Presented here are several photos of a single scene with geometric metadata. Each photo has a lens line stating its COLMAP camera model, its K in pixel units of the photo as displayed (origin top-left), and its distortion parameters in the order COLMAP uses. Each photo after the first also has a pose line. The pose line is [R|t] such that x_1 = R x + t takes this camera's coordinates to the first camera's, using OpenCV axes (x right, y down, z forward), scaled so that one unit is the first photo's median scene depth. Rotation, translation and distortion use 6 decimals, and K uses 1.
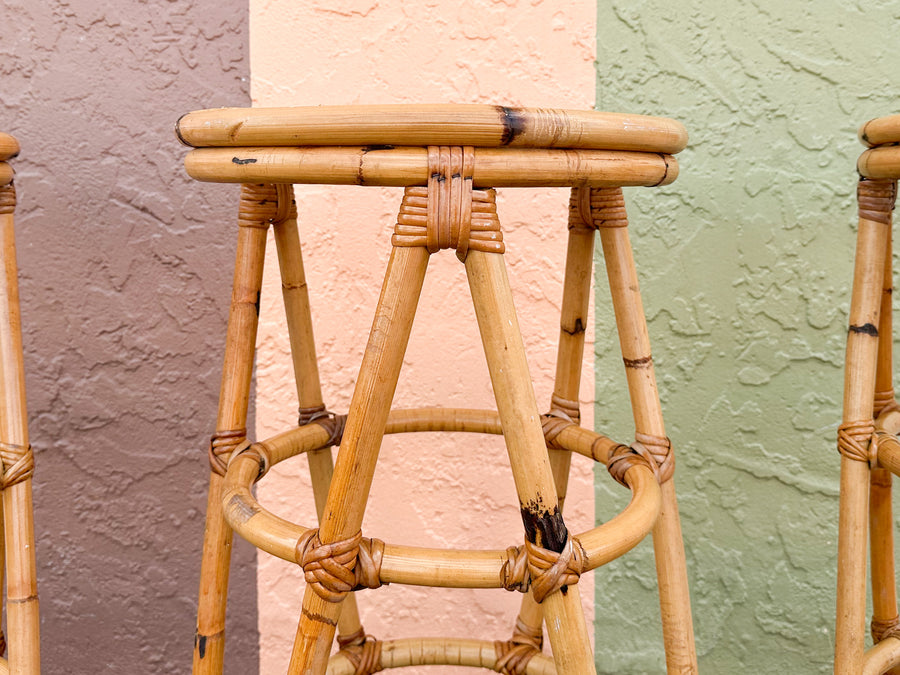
lens RADIAL K [[1090.5, 0, 456.0], [0, 1090.5, 238.2], [0, 0, 1]] dist [0.228688, -0.770995]
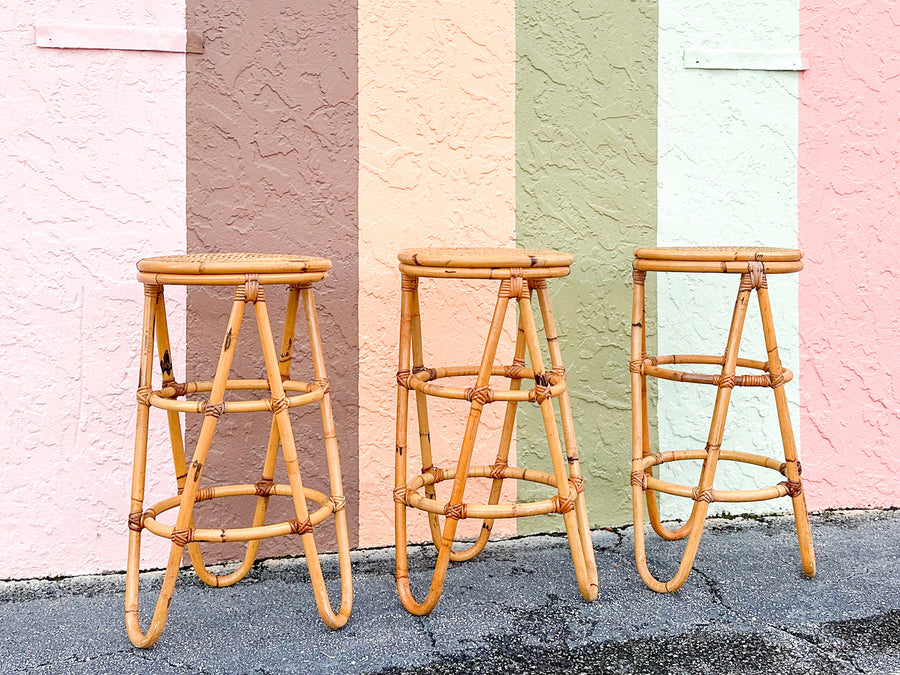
lens RADIAL K [[1202.0, 0, 506.3], [0, 1202.0, 194.5], [0, 0, 1]] dist [0.170857, -0.413816]
pose [[0.961488, 0.002334, 0.274836, -0.541876], [0.017656, 0.997374, -0.070238, -0.025131], [-0.274279, 0.072385, 0.958922, -1.272421]]
